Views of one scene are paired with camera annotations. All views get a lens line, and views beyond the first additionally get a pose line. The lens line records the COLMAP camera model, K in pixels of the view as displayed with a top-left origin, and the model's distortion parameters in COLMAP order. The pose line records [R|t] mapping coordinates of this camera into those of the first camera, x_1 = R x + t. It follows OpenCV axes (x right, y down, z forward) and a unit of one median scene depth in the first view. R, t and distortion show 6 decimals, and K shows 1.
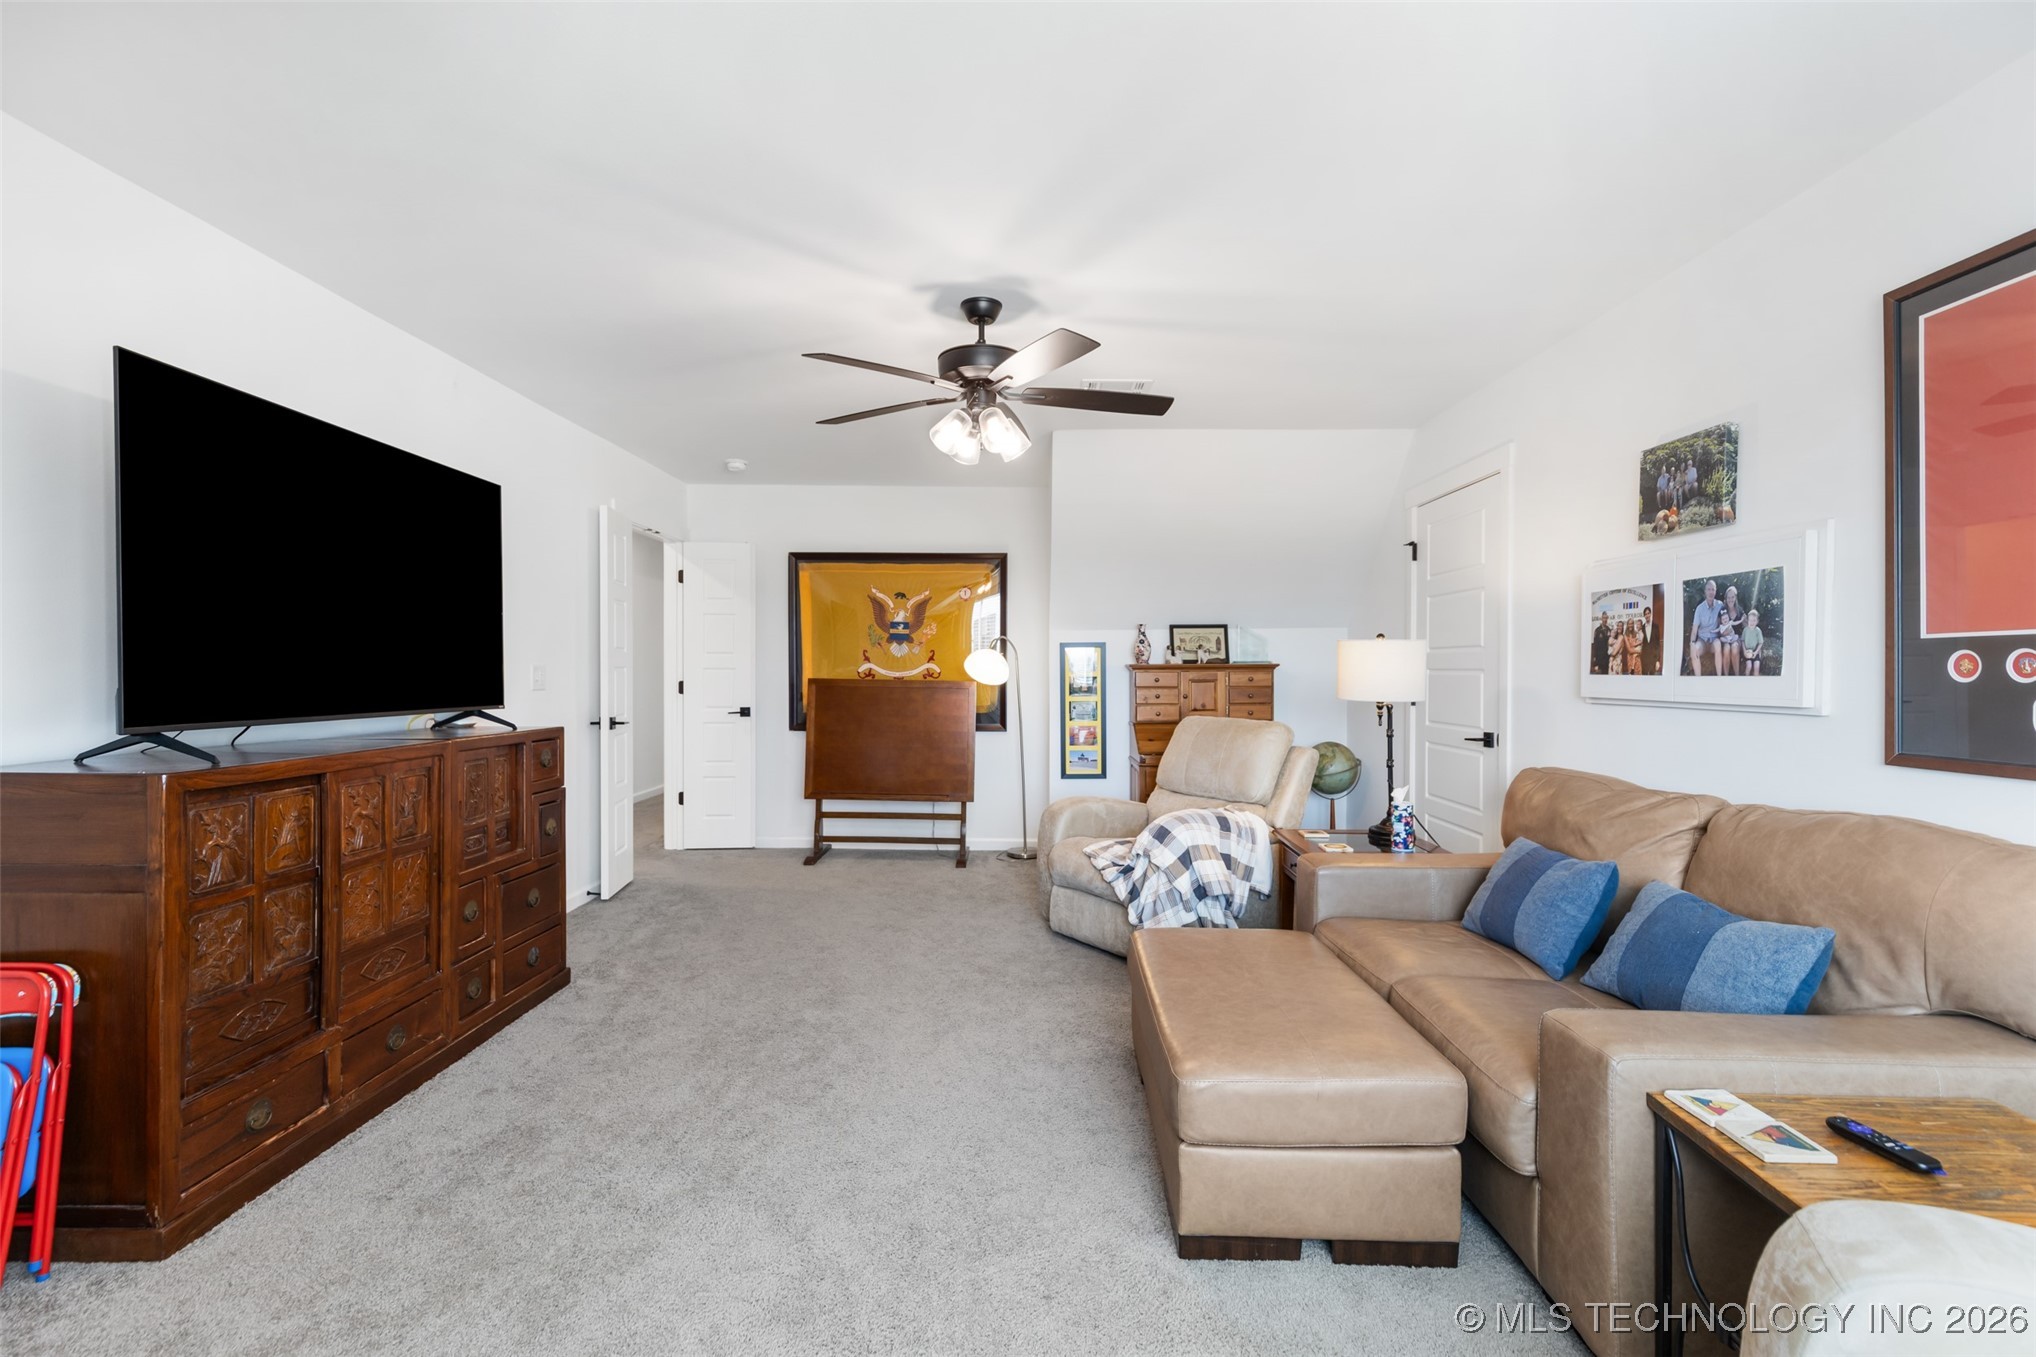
lens RADIAL K [[918.2, 0, 1023.8], [0, 918.2, 669.6], [0, 0, 1]] dist [-0.002492, -0.000616]
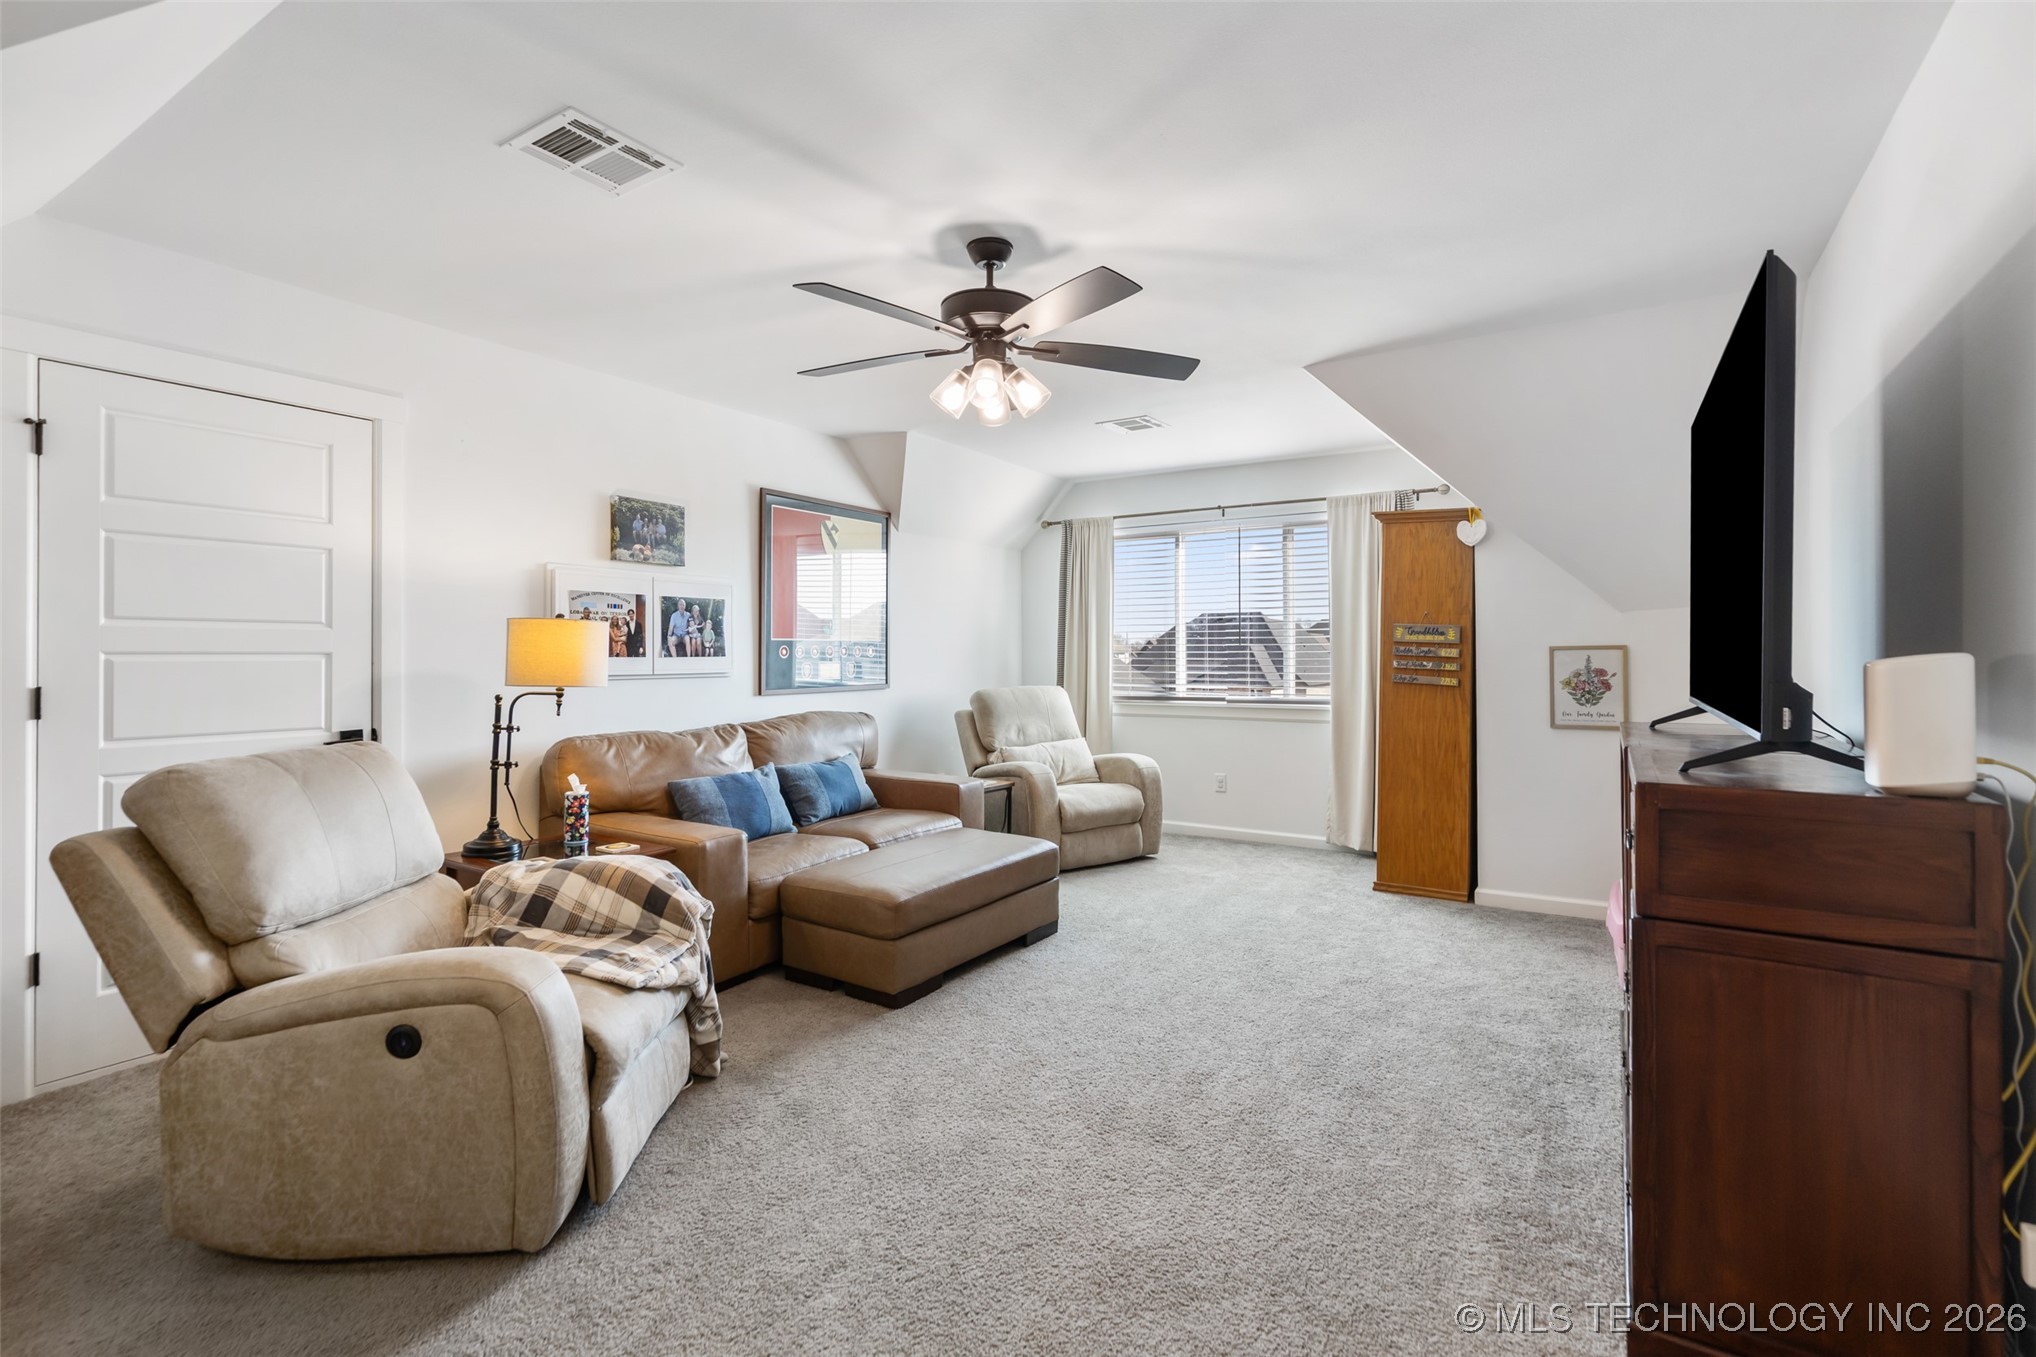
lens RADIAL K [[918.2, 0, 1029.4], [0, 918.2, 664.4], [0, 0, 1]] dist [-0.002492, -0.000616]
pose [[-0.847737, -0.009085, 0.530339, -0.645869], [-0.003105, 0.999921, 0.012166, -0.002045], [-0.530407, 0.008667, -0.847699, 2.018970]]
